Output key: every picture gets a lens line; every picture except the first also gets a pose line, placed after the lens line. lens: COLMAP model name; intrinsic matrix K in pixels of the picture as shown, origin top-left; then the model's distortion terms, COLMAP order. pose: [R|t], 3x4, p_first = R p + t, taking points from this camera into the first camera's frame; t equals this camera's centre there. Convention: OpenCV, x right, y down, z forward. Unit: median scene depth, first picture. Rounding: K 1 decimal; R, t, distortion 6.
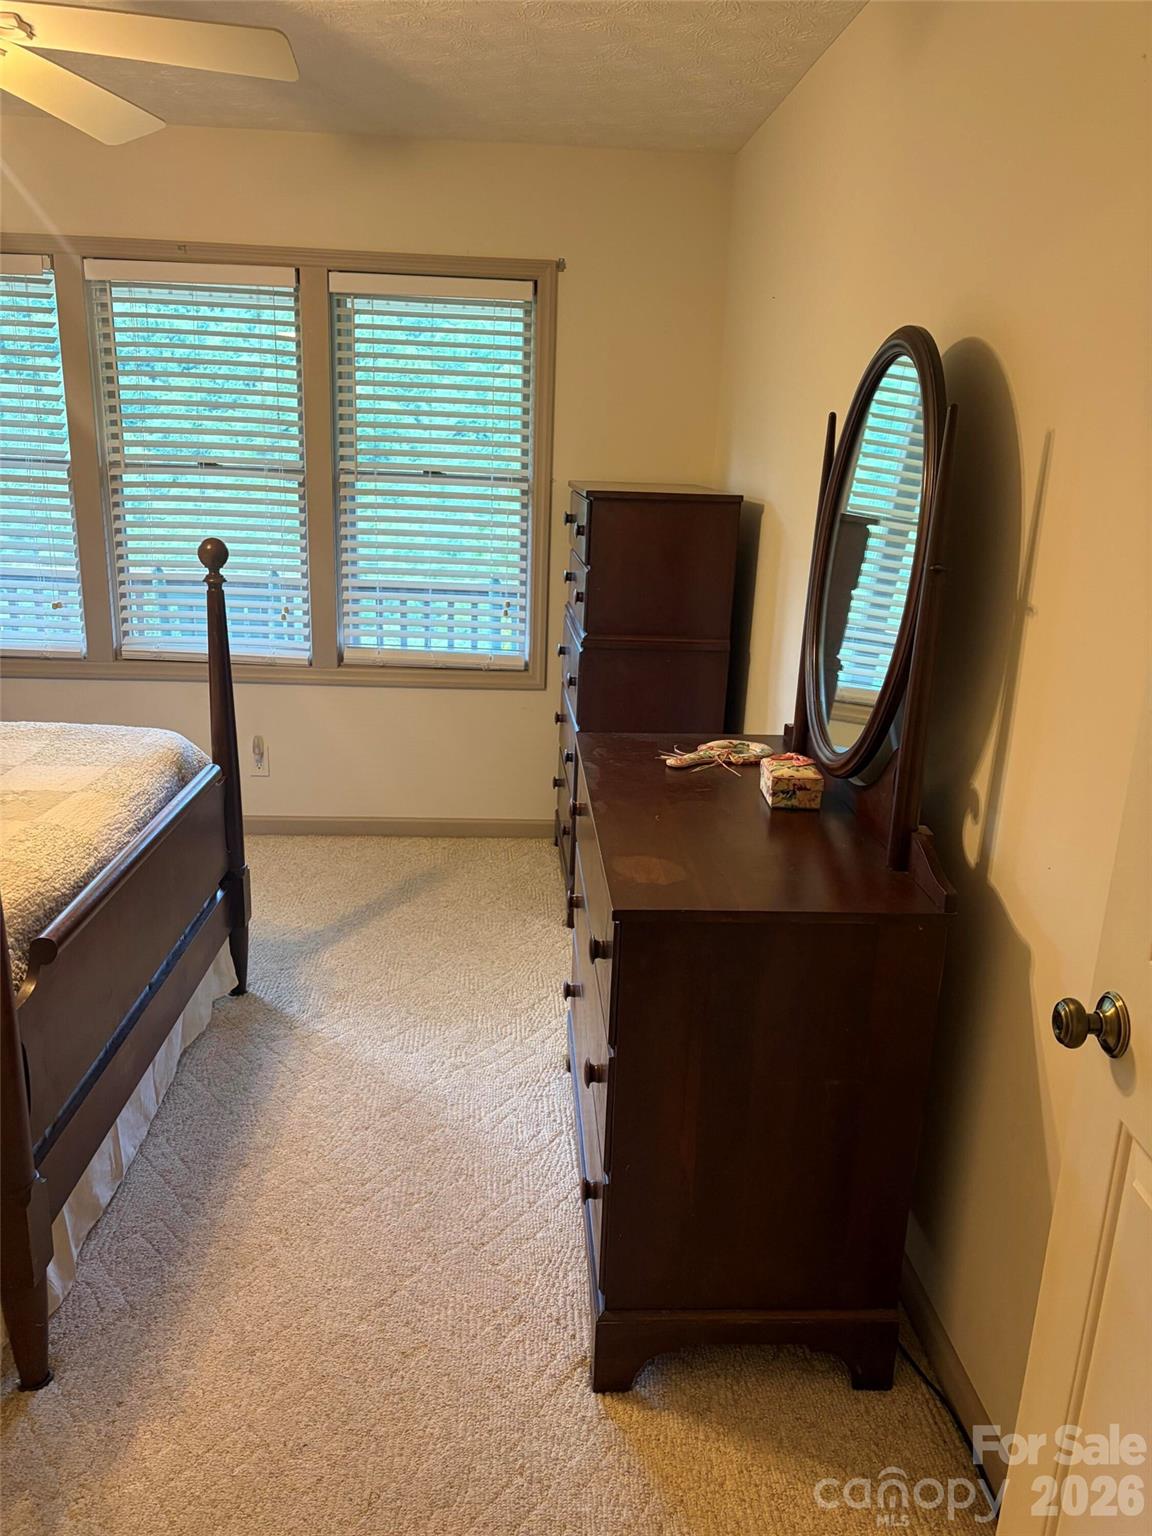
lens RADIAL K [[1172.3, 0, 579.3], [0, 1172.3, 773.2], [0, 0, 1]] dist [0.042089, -0.040881]
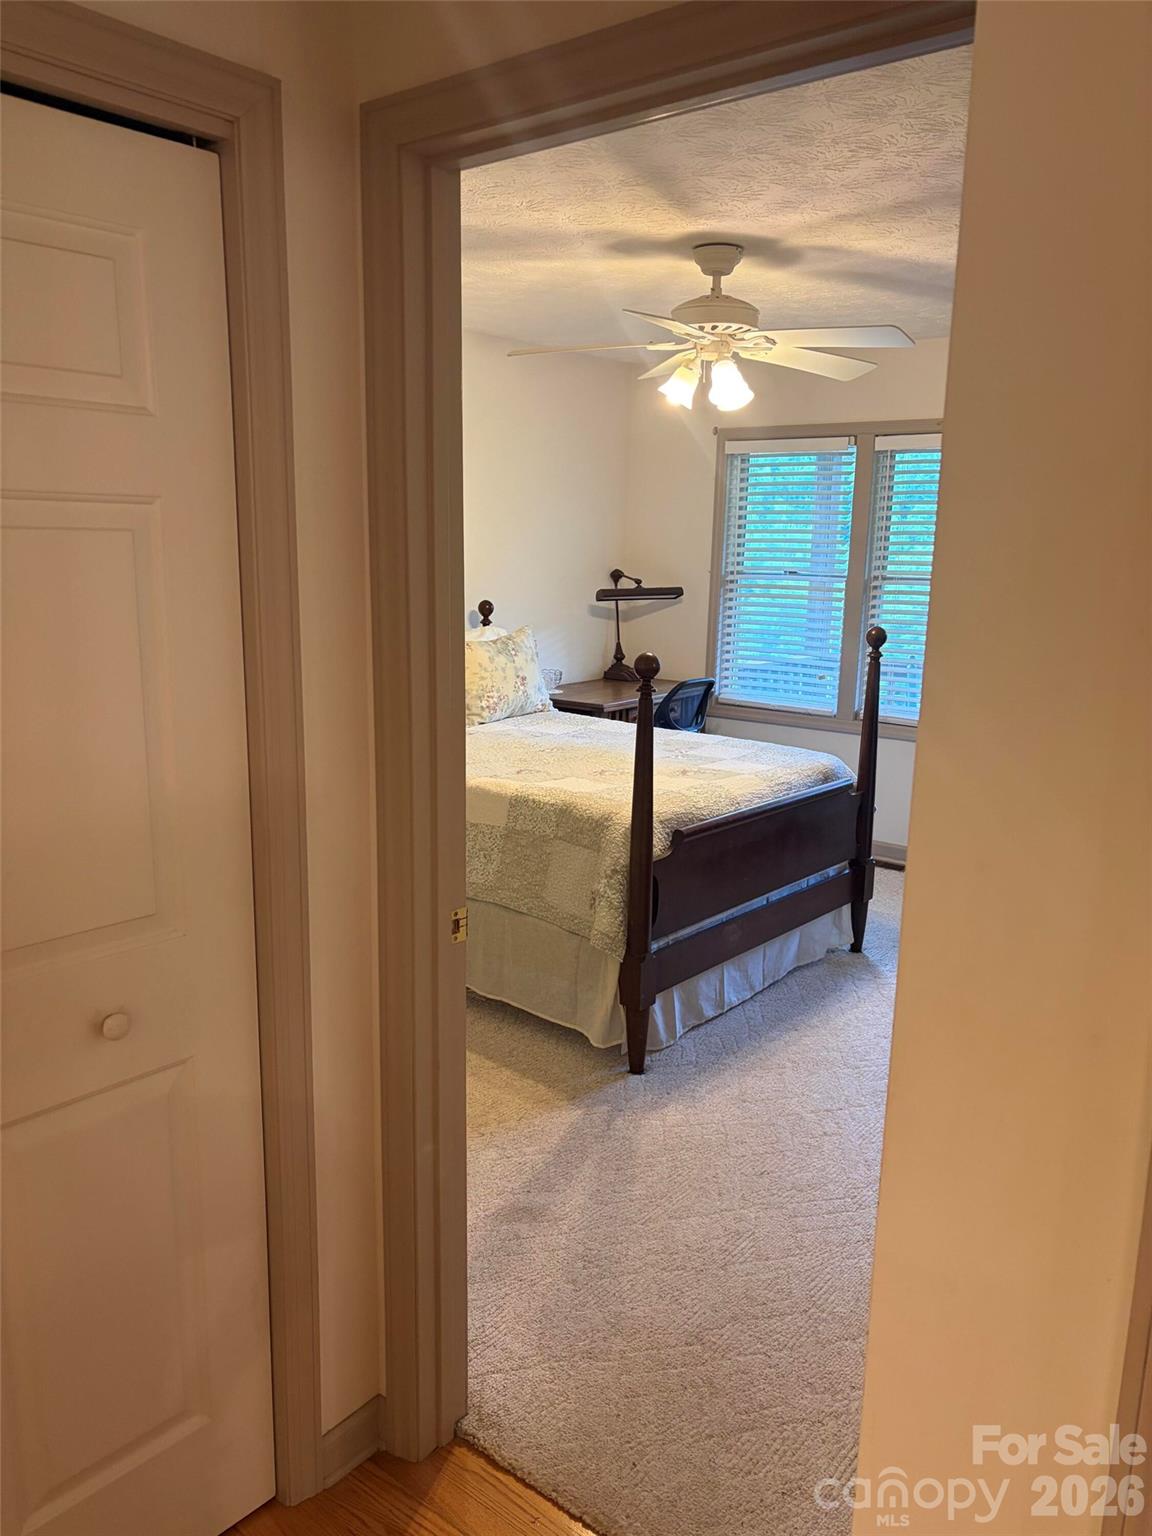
lens RADIAL K [[1172.3, 0, 572.4], [0, 1172.3, 769.9], [0, 0, 1]] dist [0.042089, -0.040881]
pose [[0.734700, 0.120648, -0.667577, 0.388529], [-0.185687, 0.982242, -0.026842, 0.081278], [0.652484, 0.143681, 0.744057, -0.295470]]
